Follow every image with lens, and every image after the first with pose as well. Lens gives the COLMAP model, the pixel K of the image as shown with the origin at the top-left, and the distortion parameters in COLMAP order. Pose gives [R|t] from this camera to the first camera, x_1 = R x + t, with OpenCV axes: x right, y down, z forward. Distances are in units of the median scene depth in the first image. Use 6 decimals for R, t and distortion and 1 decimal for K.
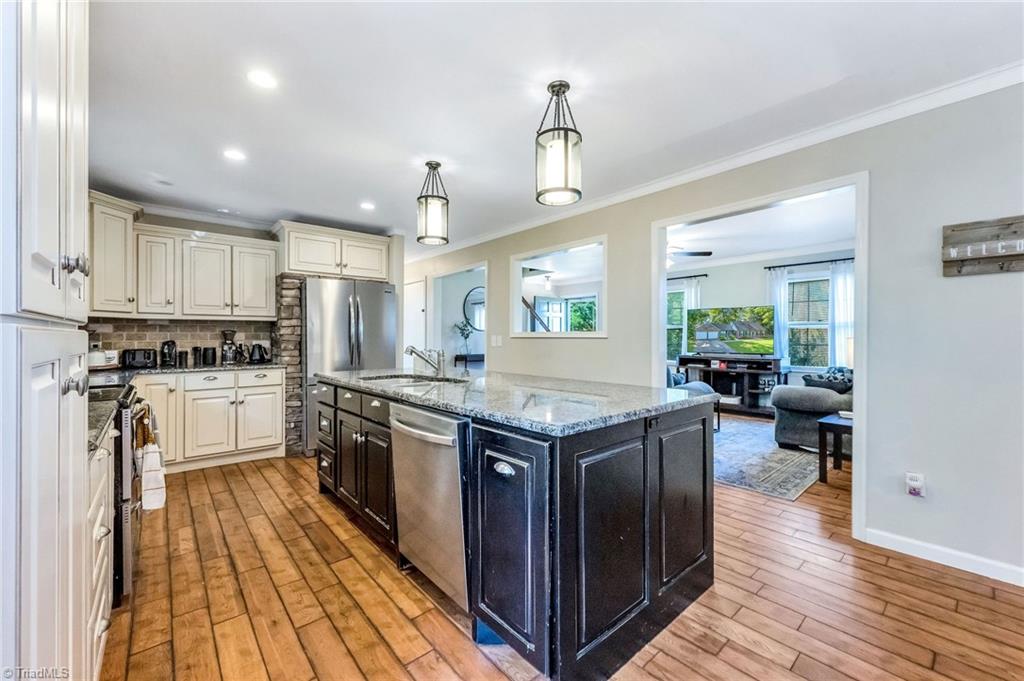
lens RADIAL K [[407.0, 0, 506.8], [0, 407.0, 337.7], [0, 0, 1]] dist [0.000765, 0.000160]
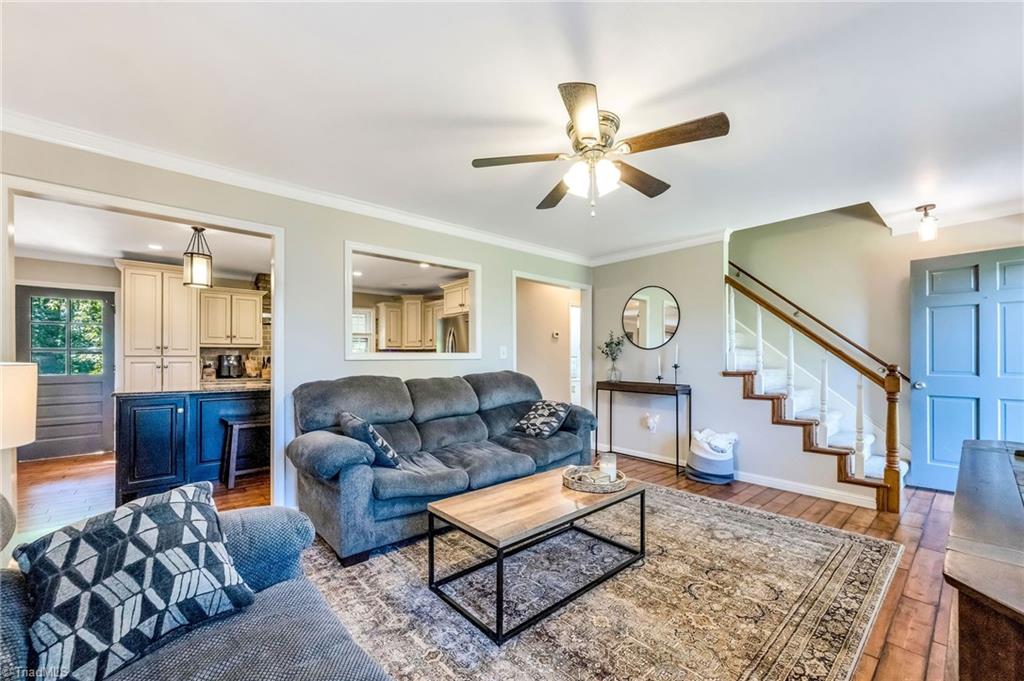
lens RADIAL K [[410.8, 0, 508.5], [0, 410.8, 358.2], [0, 0, 1]] dist [0.000435, -0.000128]
pose [[0.012544, 0.001787, -0.999920, 1.043132], [0.000344, 0.999998, 0.001792, -0.004888], [0.999921, -0.000366, 0.012543, 1.223476]]
